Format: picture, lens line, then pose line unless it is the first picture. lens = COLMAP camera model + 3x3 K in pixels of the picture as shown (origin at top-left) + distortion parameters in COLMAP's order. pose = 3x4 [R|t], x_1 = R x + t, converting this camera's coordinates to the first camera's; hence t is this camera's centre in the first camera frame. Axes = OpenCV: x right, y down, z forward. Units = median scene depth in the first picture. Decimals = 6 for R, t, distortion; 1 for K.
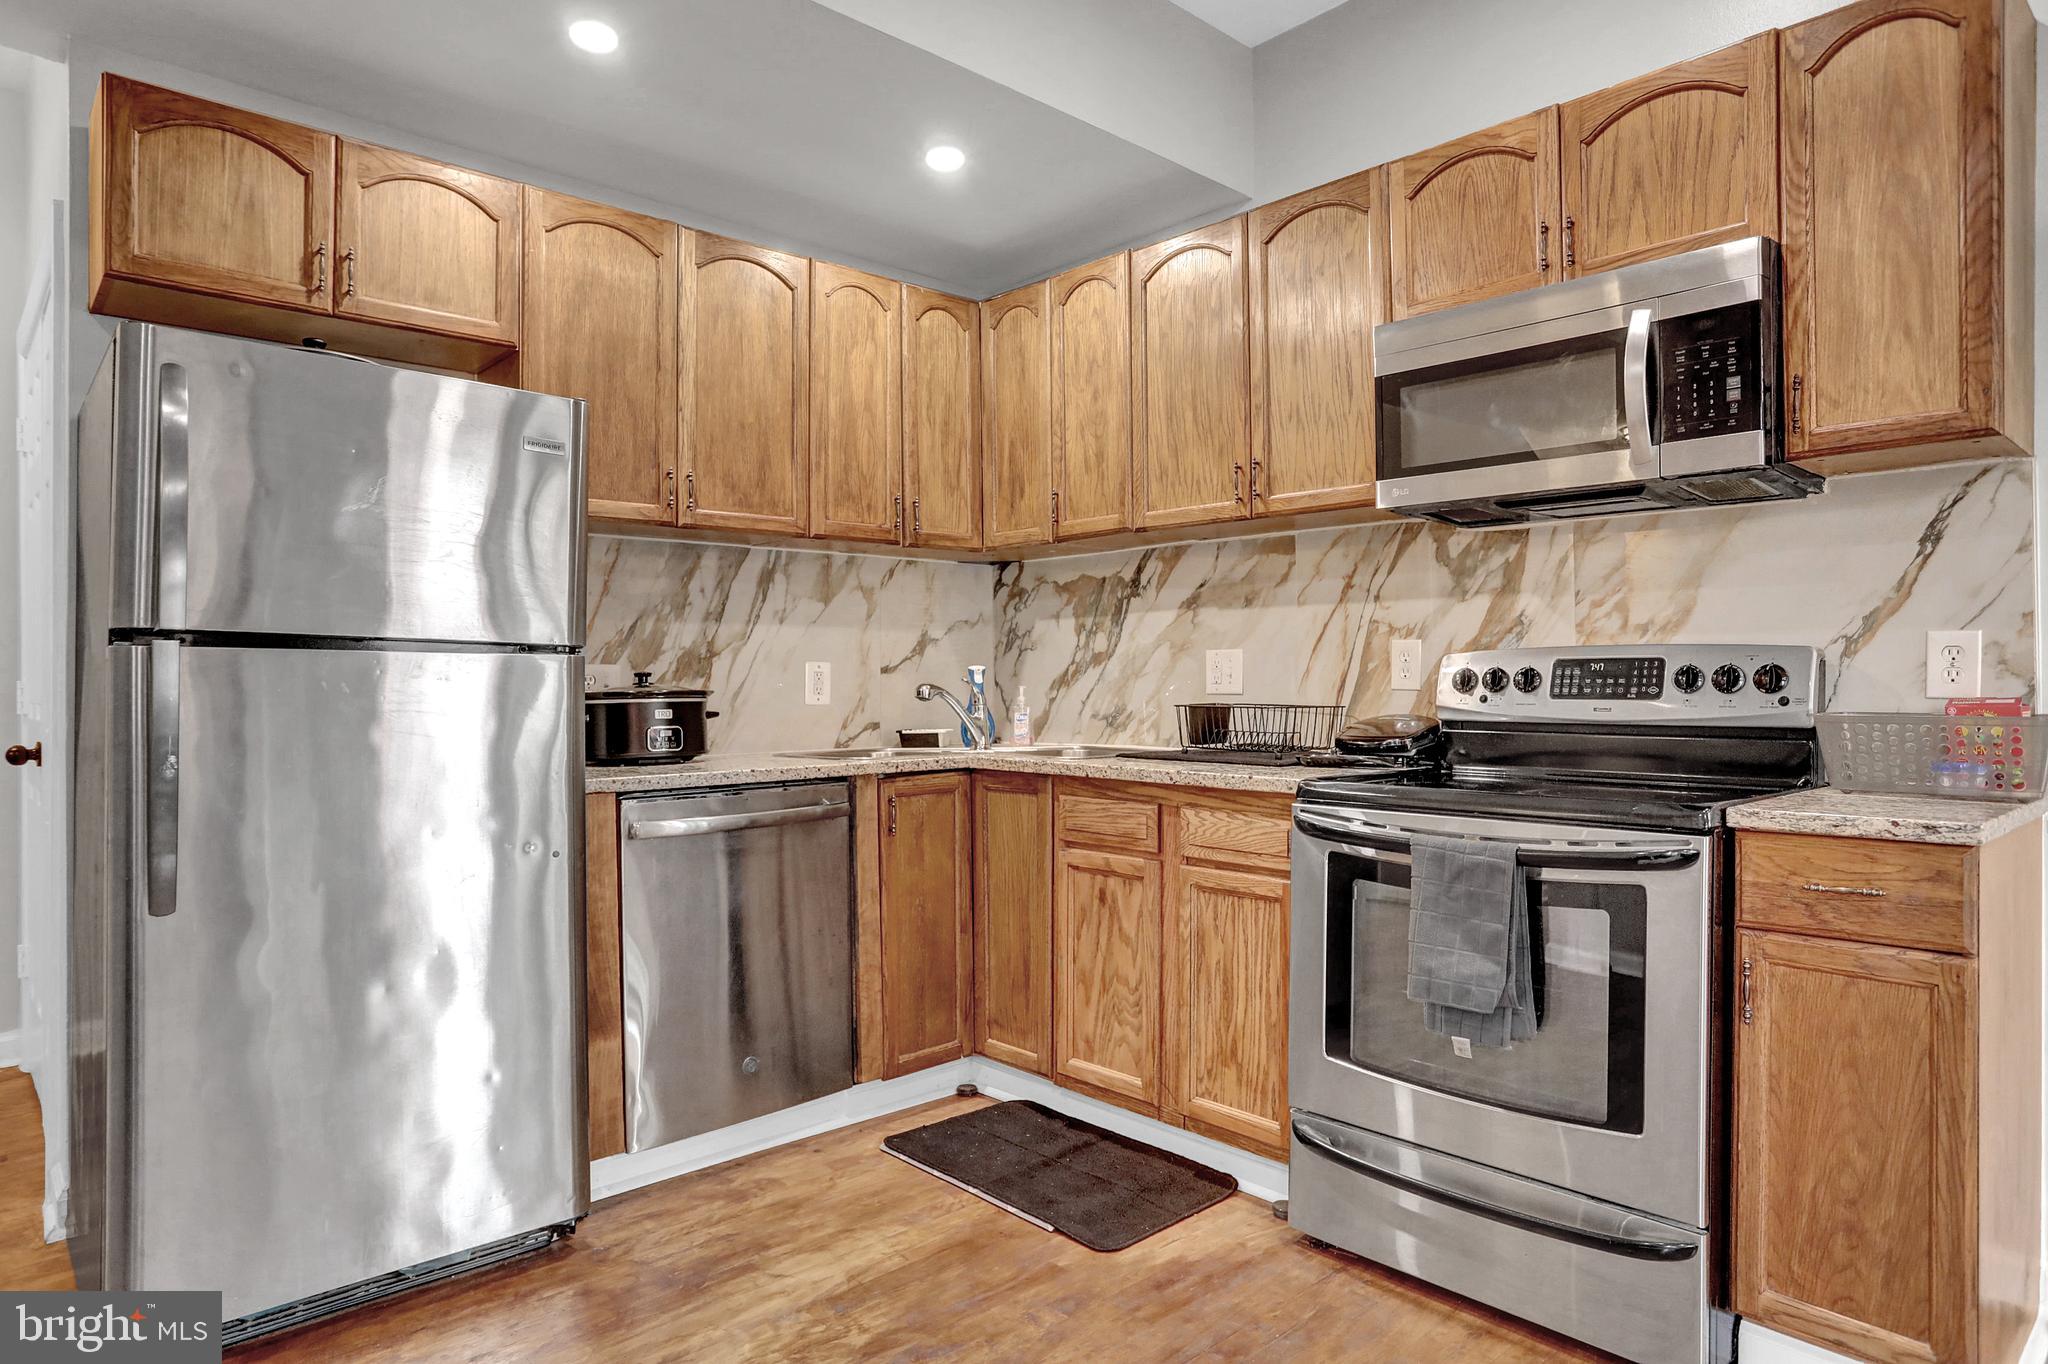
lens RADIAL K [[1253.4, 0, 1020.6], [0, 1253.4, 685.6], [0, 0, 1]] dist [-0.007670, 0.000589]
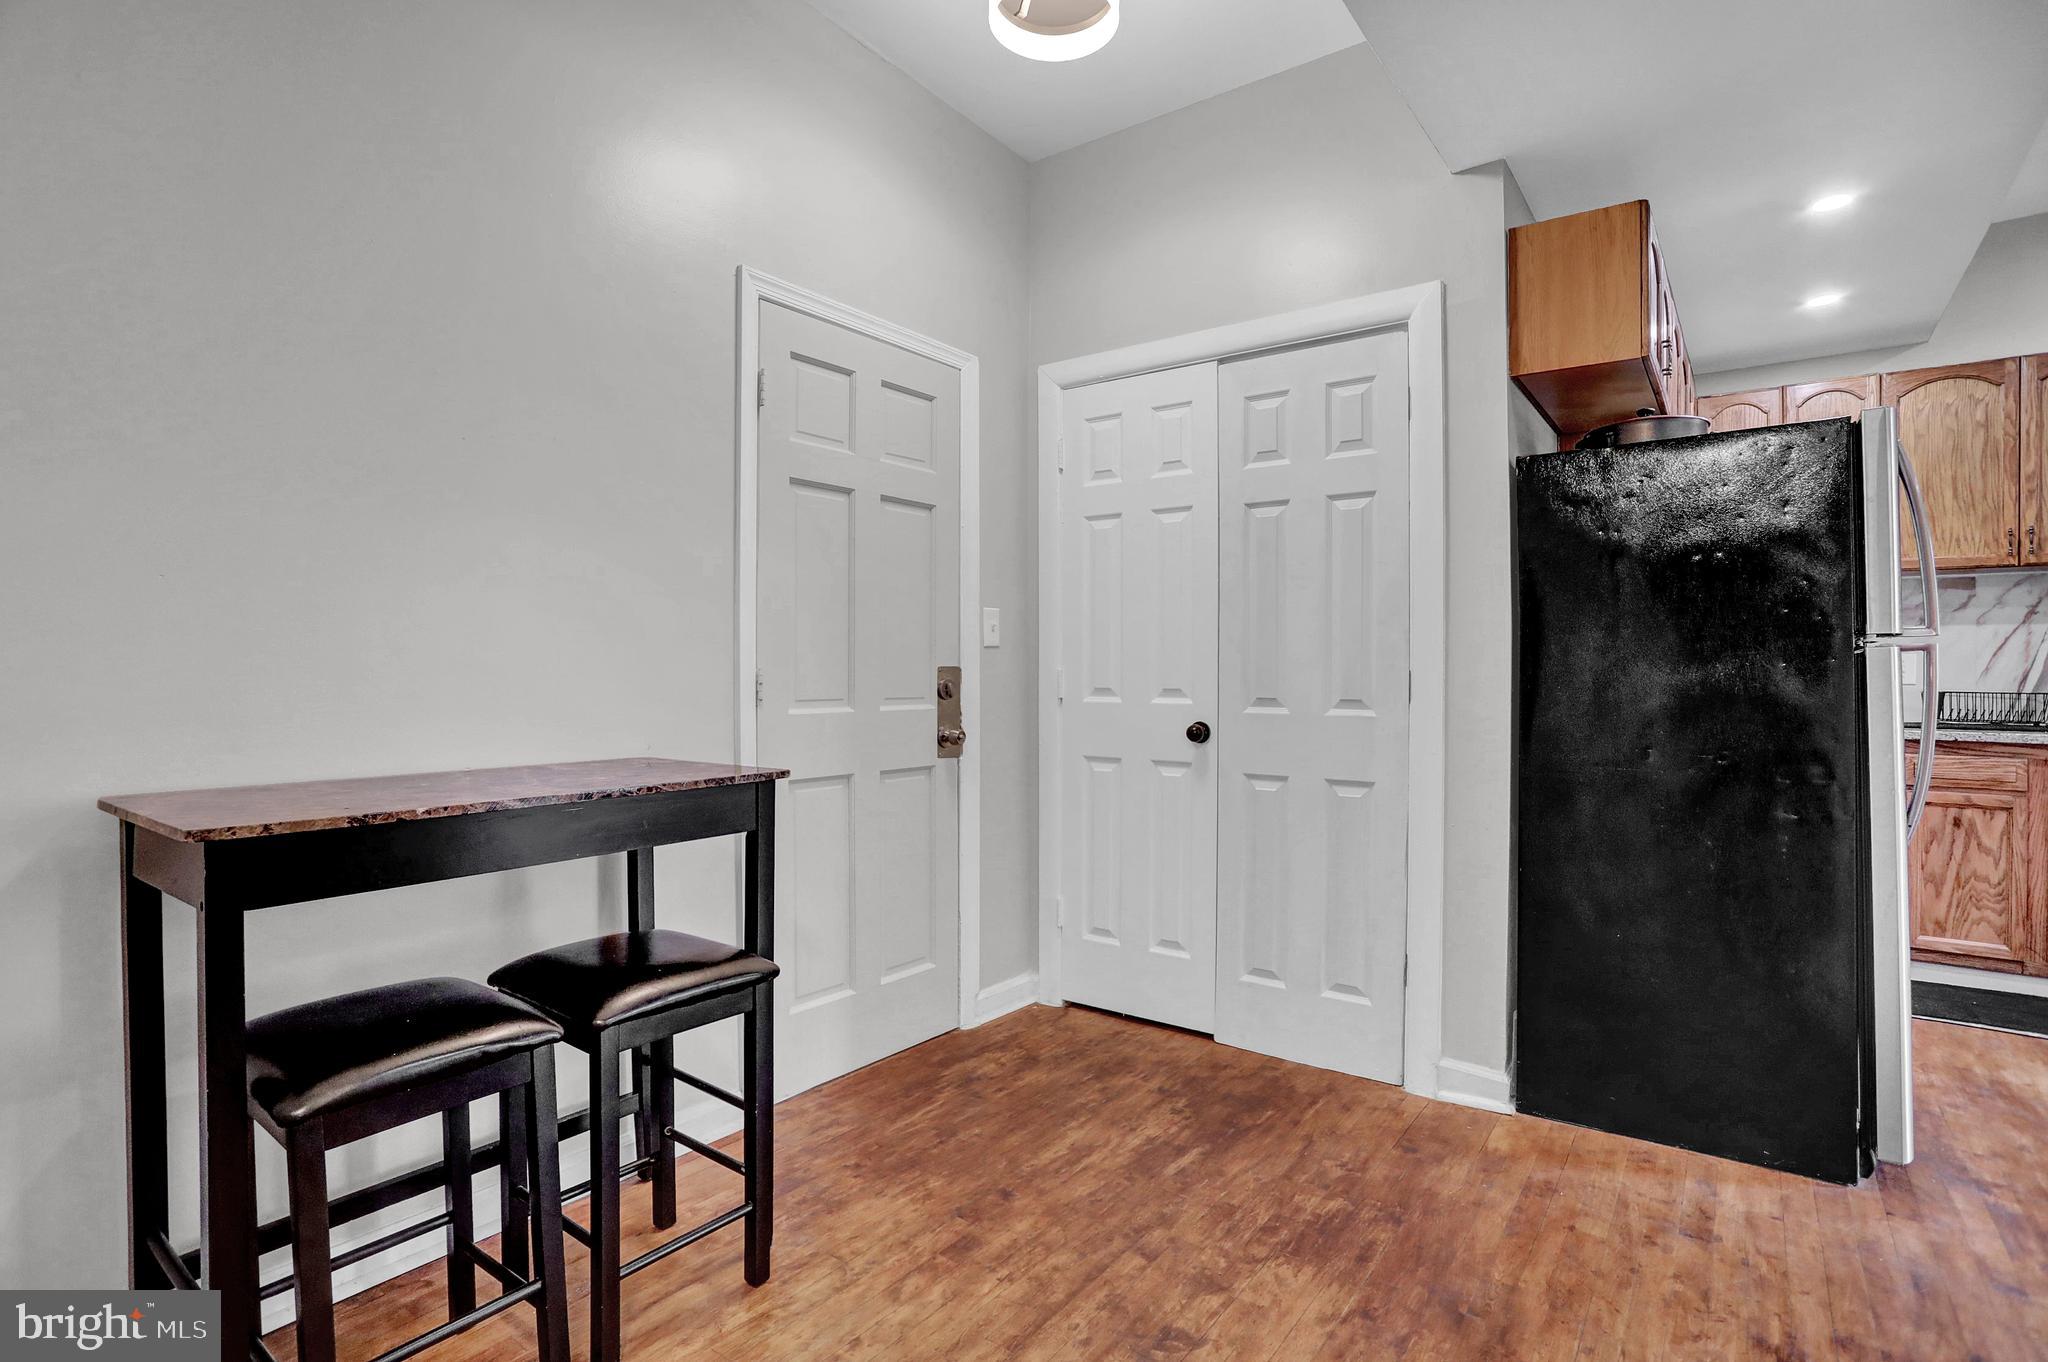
lens RADIAL K [[1000.5, 0, 1040.4], [0, 1000.5, 684.5], [0, 0, 1]] dist [-0.004923, -0.000086]
pose [[0.976770, 0.005725, 0.214215, -1.194853], [-0.006960, 0.999963, 0.005008, 0.009094], [-0.214178, -0.006383, 0.976774, 0.095596]]
